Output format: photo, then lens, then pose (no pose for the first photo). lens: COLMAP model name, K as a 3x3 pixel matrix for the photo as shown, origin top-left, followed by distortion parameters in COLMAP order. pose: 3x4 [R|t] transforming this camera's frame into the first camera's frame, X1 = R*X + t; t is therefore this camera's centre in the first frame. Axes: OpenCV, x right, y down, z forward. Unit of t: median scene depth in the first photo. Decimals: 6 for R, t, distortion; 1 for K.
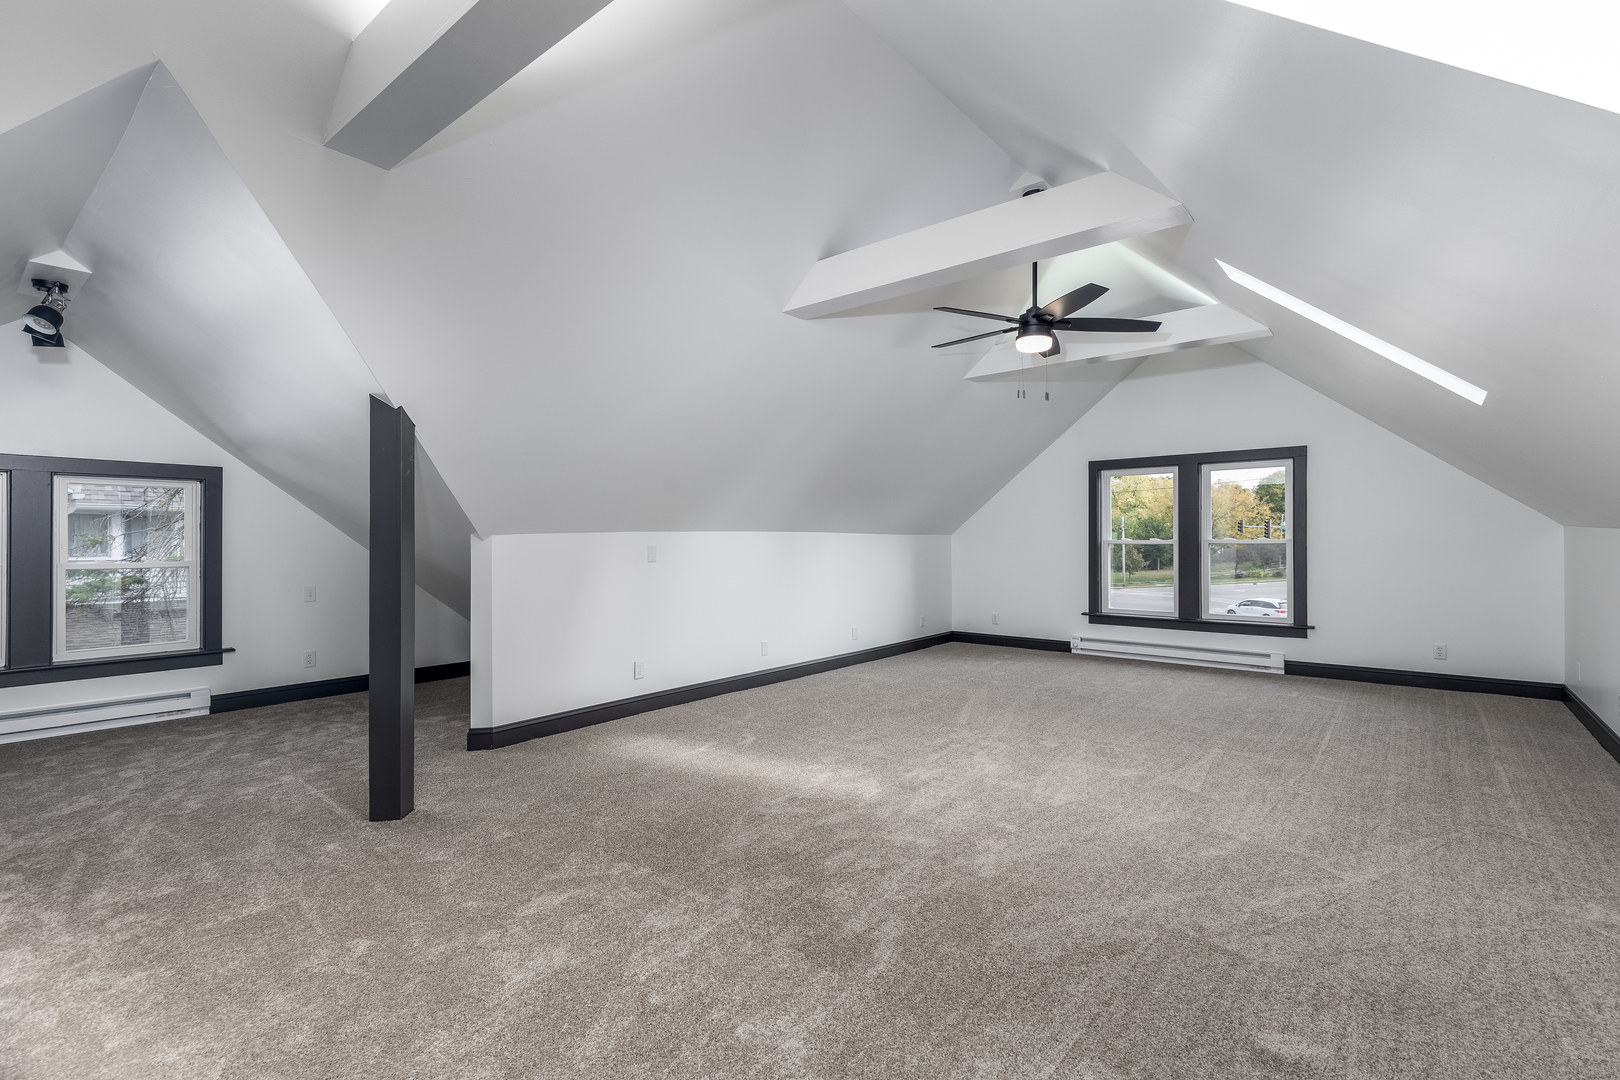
lens RADIAL K [[728.5, 0, 832.0], [0, 728.5, 539.0], [0, 0, 1]] dist [0.001694, 0.000230]
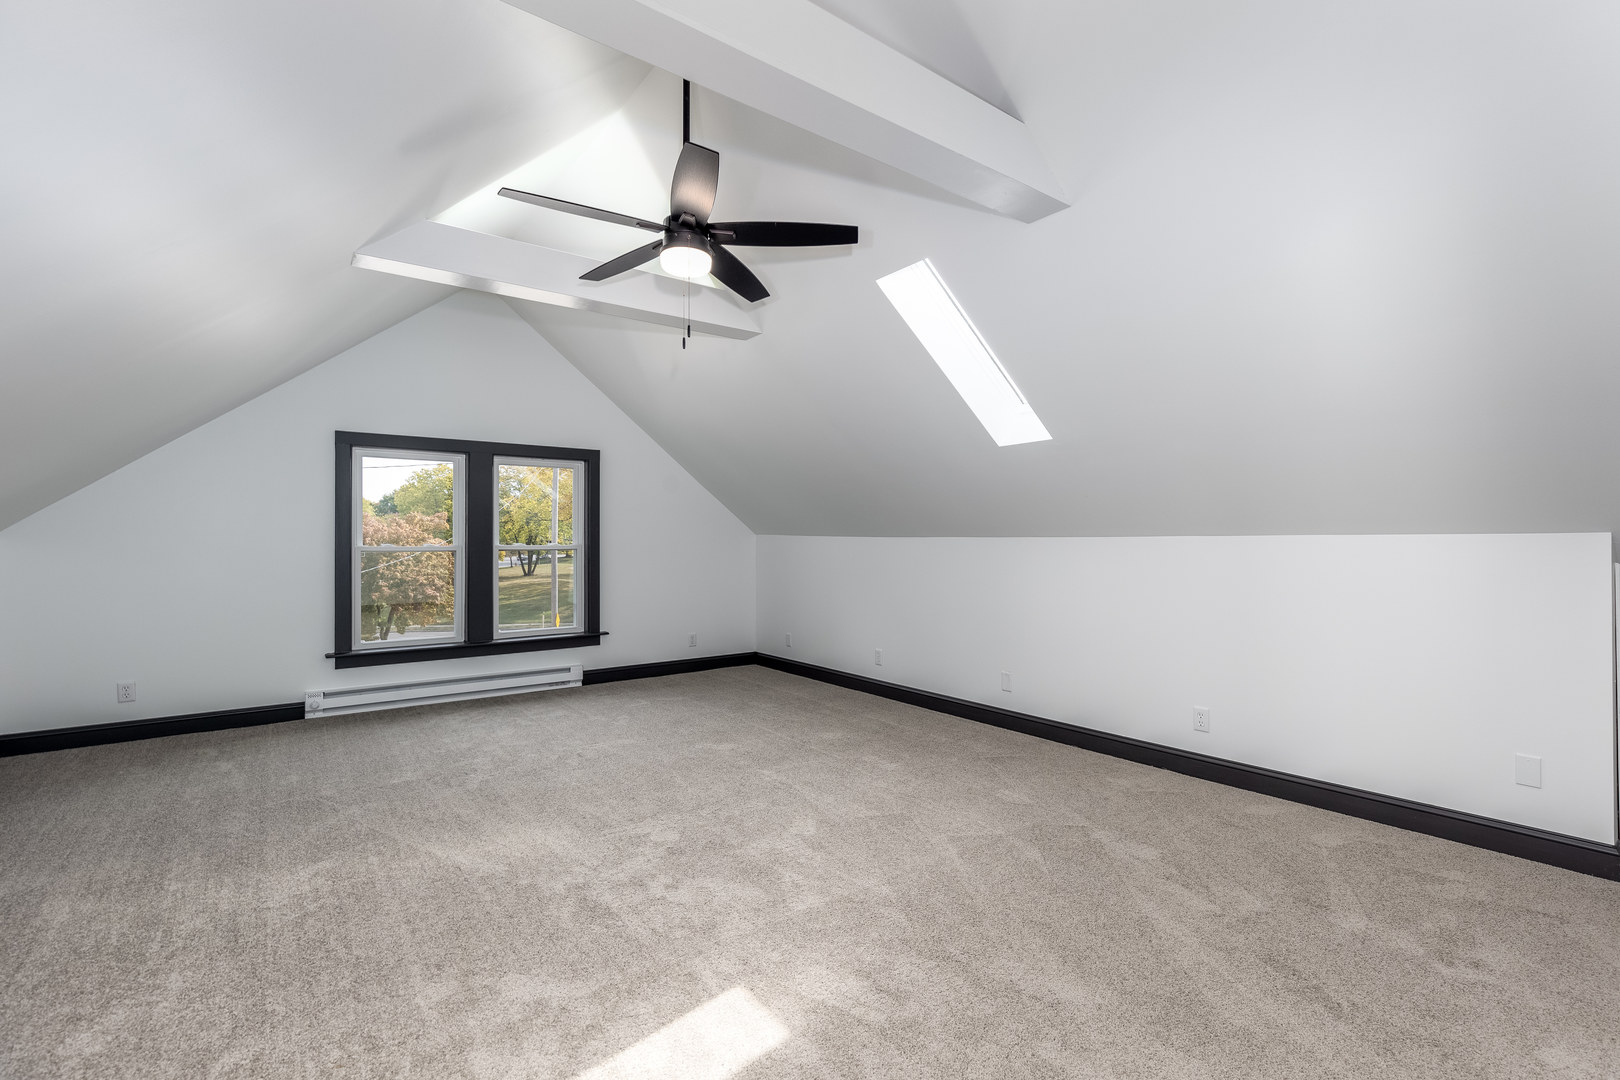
lens RADIAL K [[728.5, 0, 832.0], [0, 728.5, 539.0], [0, 0, 1]] dist [0.001694, 0.000230]
pose [[0.244375, 0.006550, 0.969659, -0.222043], [0.004254, 0.999960, -0.007827, 0.001598], [-0.969672, 0.006038, 0.244337, 0.438303]]
